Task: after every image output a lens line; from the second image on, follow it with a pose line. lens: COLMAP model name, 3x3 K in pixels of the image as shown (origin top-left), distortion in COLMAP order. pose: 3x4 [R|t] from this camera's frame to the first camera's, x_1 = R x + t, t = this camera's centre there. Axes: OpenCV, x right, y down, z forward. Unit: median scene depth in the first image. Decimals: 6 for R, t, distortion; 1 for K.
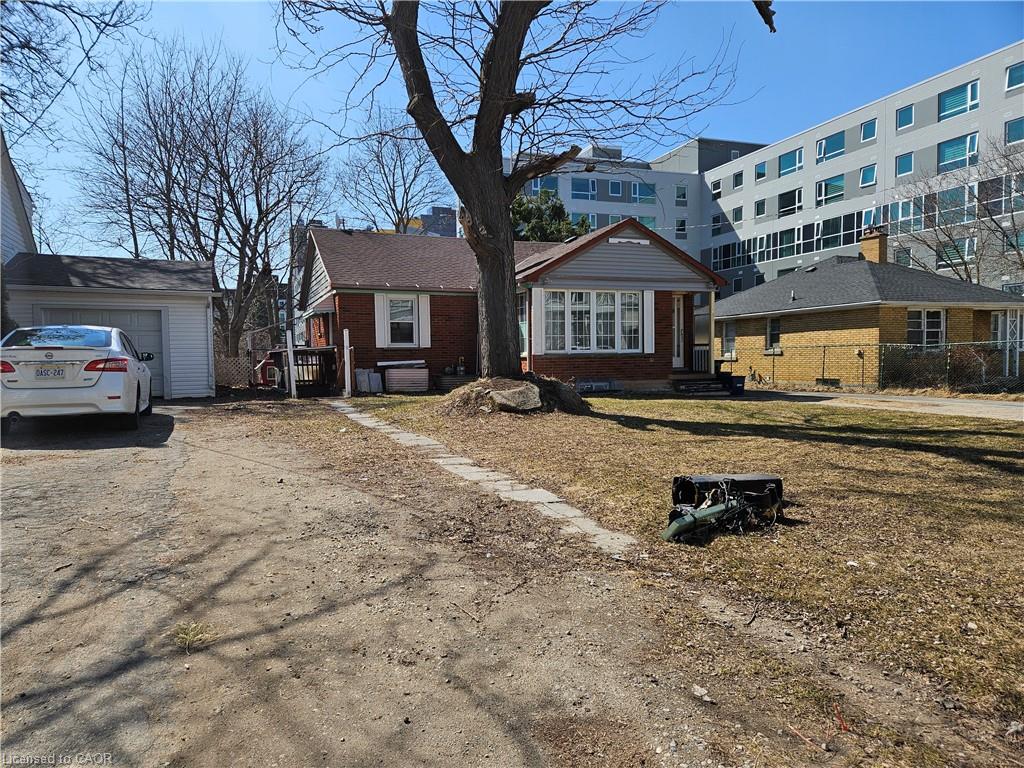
lens RADIAL K [[679.4, 0, 497.5], [0, 679.4, 388.0], [0, 0, 1]] dist [0.086862, -0.070711]
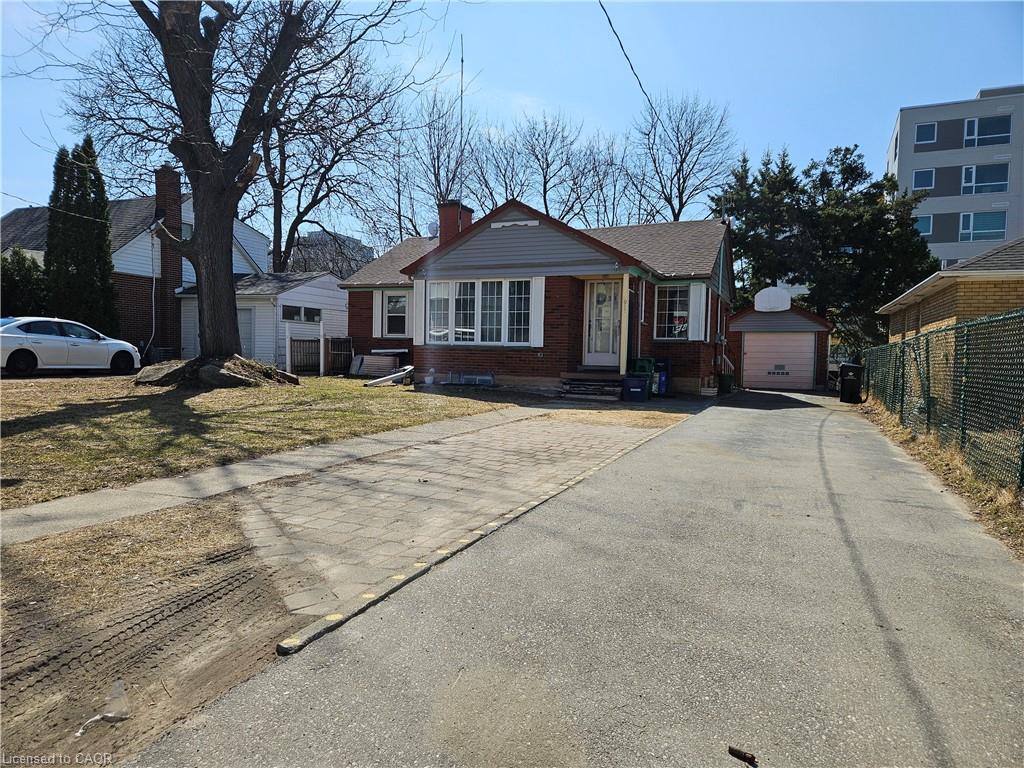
lens RADIAL K [[679.4, 0, 497.5], [0, 679.4, 388.0], [0, 0, 1]] dist [0.086862, -0.070711]
pose [[0.710447, 0.061407, -0.701067, 0.824750], [-0.060129, 0.997840, 0.026469, -0.017868], [0.701178, 0.023350, 0.712604, 0.332845]]
